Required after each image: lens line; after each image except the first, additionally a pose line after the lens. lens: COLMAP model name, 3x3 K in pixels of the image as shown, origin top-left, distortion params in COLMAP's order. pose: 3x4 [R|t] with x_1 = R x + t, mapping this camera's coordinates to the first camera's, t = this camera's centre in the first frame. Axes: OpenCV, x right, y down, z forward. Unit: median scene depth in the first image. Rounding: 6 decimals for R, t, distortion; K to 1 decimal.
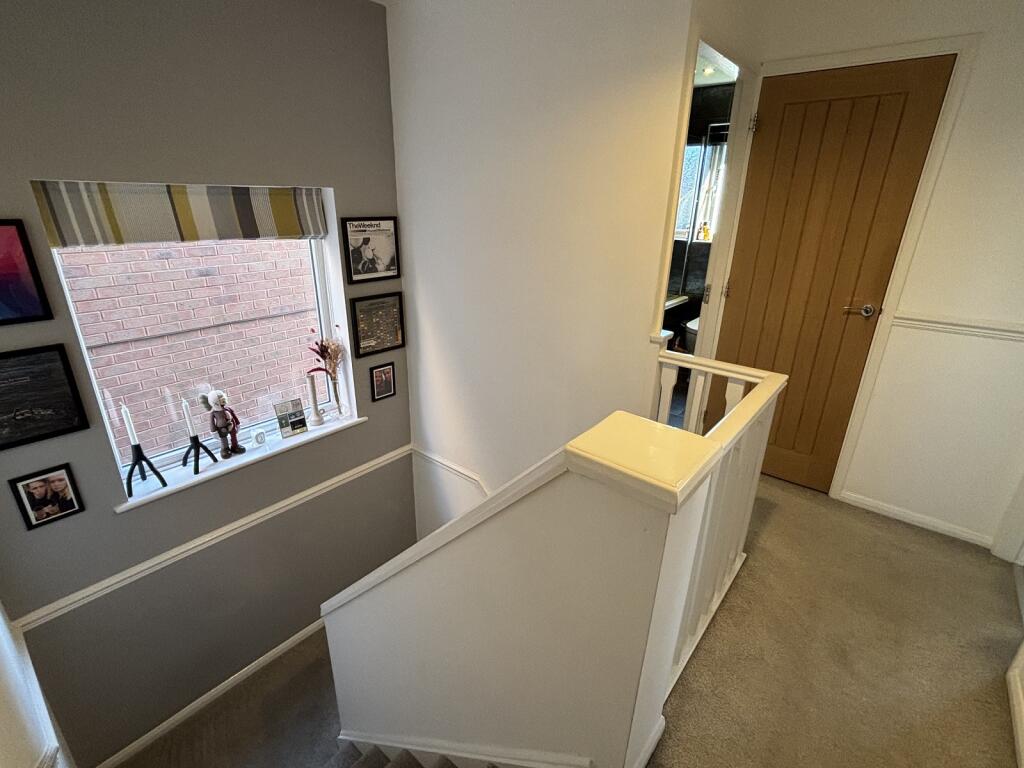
lens RADIAL K [[483.8, 0, 511.7], [0, 483.8, 382.2], [0, 0, 1]] dist [-0.000769, -0.000015]
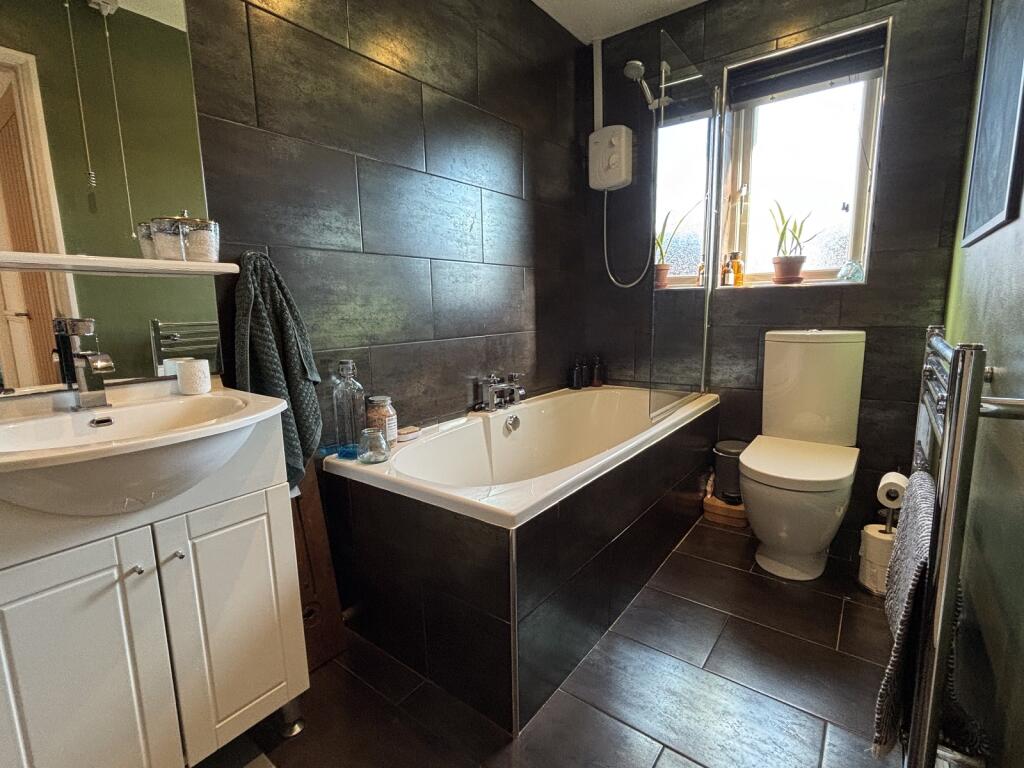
lens RADIAL K [[483.8, 0, 515.6], [0, 483.8, 383.7], [0, 0, 1]] dist [-0.000769, -0.000015]
pose [[0.998634, -0.043832, 0.028451, 0.141698], [0.048820, 0.976731, -0.208838, -0.094522], [-0.018636, 0.209942, 0.977536, 0.520018]]
